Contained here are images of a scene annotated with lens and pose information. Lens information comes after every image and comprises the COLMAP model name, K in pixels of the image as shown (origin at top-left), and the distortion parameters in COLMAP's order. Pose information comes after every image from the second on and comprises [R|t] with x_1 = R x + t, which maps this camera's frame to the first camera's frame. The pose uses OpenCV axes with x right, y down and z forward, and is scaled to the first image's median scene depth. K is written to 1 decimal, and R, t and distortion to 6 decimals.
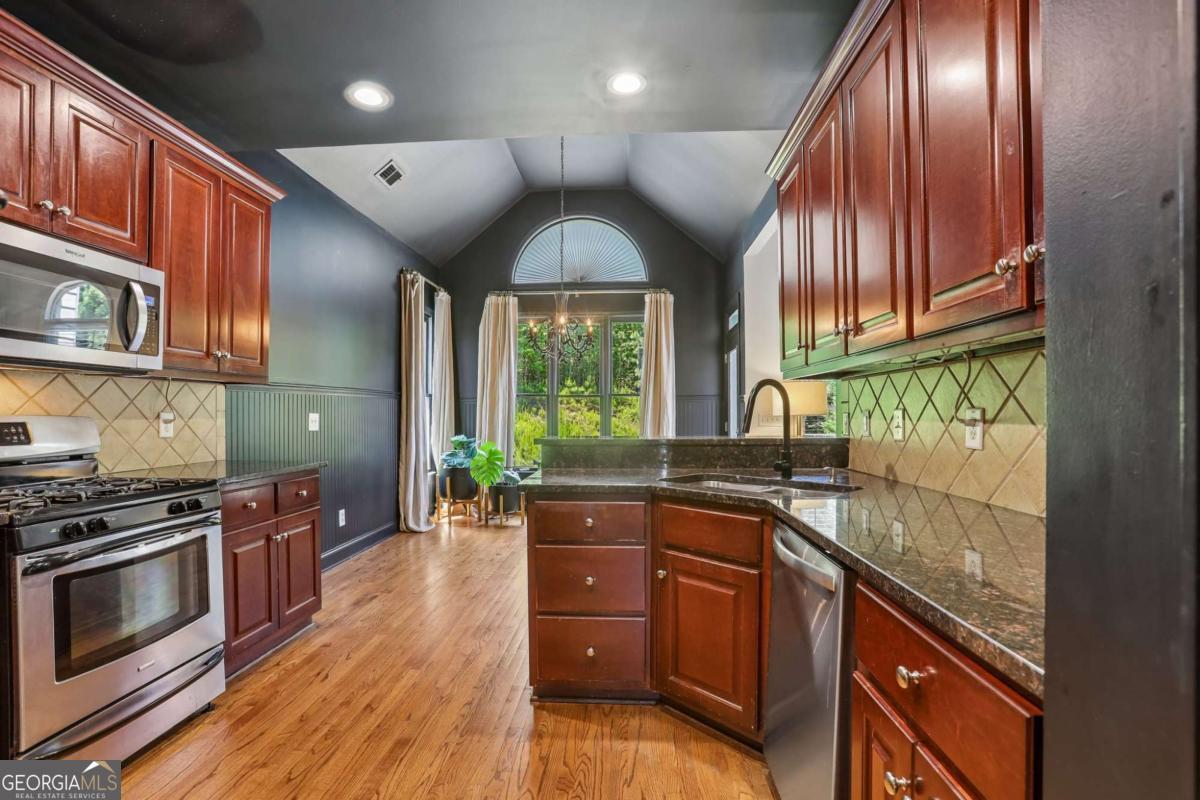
lens RADIAL K [[548.7, 0, 600.0], [0, 548.7, 400.0], [0, 0, 1]] dist [-0.002418, -0.000184]
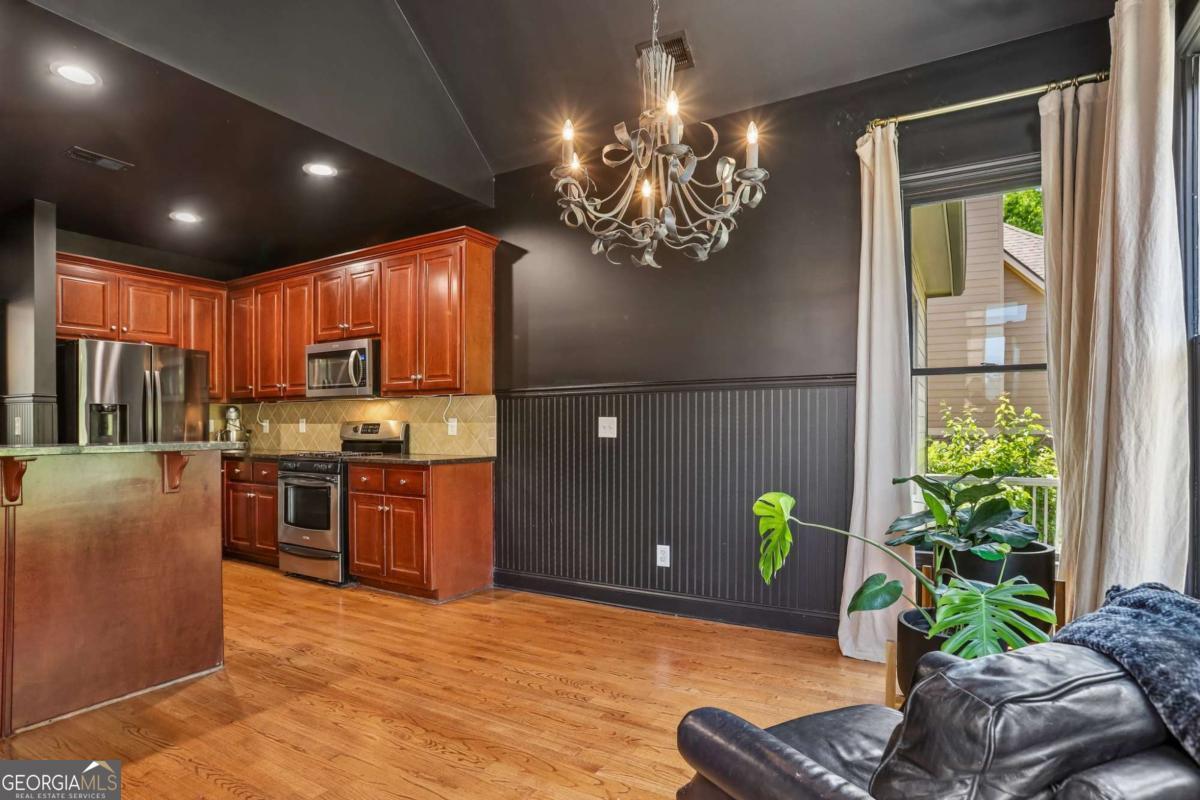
lens RADIAL K [[628.8, 0, 594.3], [0, 628.8, 430.3], [0, 0, 1]] dist [-0.077027, 0.055452]
pose [[-0.467340, 0.005741, -0.884059, 0.512068], [0.024373, 0.999683, -0.006392, 0.071210], [0.883742, -0.024534, -0.467331, 2.058351]]
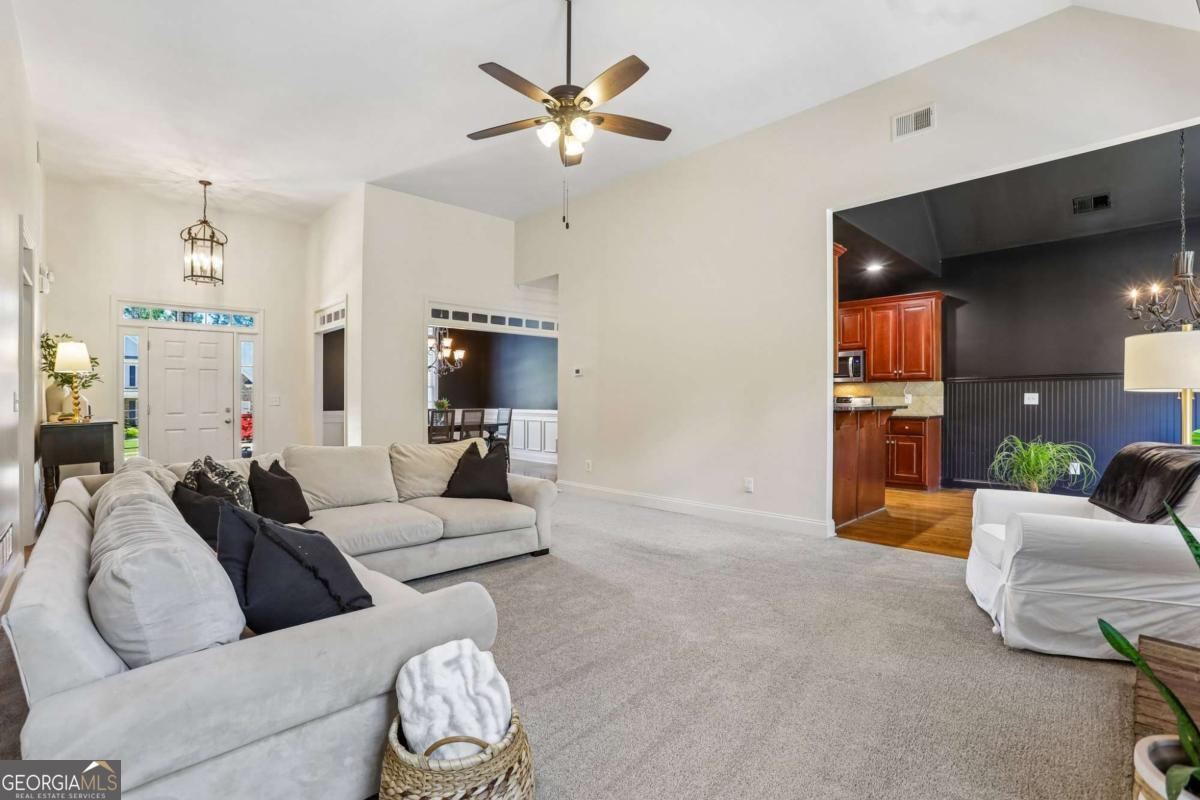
lens RADIAL K [[548.7, 0, 600.0], [0, 548.7, 400.0], [0, 0, 1]] dist [-0.002418, -0.000184]
pose [[-0.671846, 0.006939, -0.740658, 2.102009], [0.023756, 0.999644, -0.012184, 0.046052], [0.740310, -0.025781, -0.671772, 1.627497]]
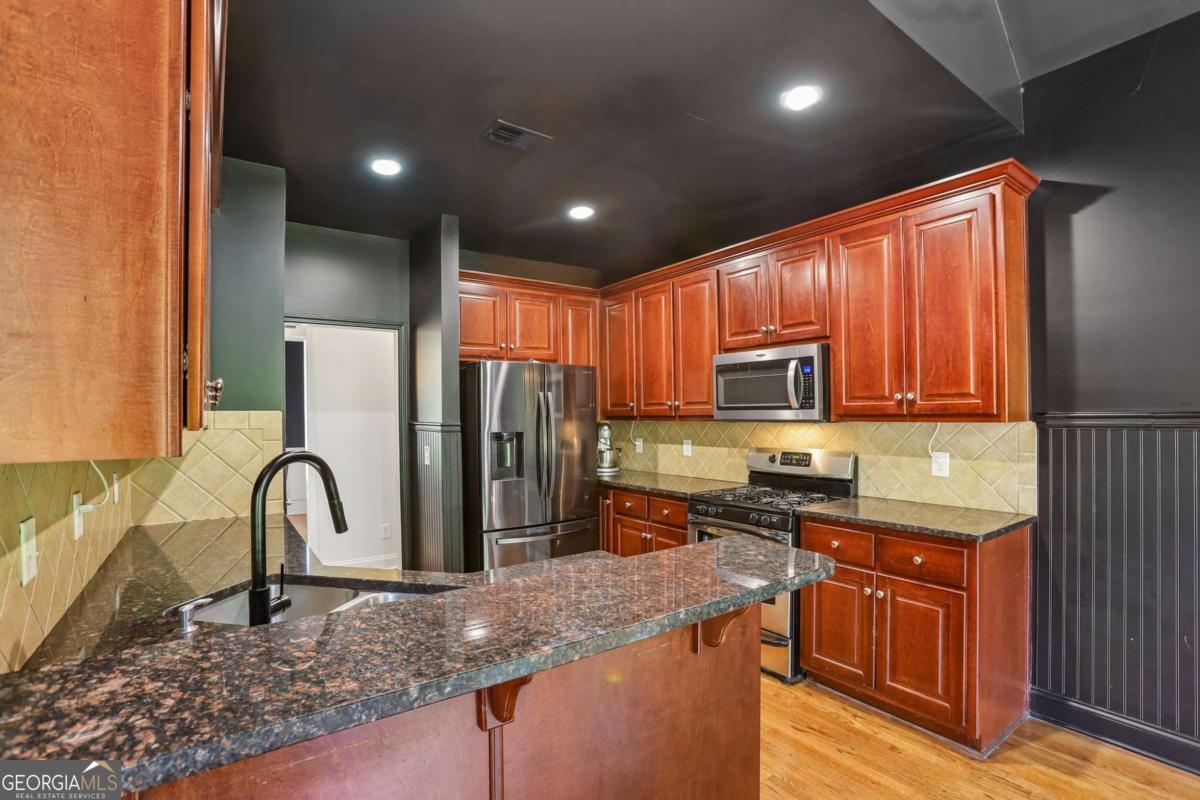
lens RADIAL K [[553.4, 0, 606.2], [0, 553.4, 410.6], [0, 0, 1]] dist [-0.004382, -0.000079]
pose [[-0.765660, 0.004983, -0.643227, 0.349154], [0.027550, 0.999306, -0.025053, -0.045391], [0.642656, -0.036903, -0.765266, 1.354292]]
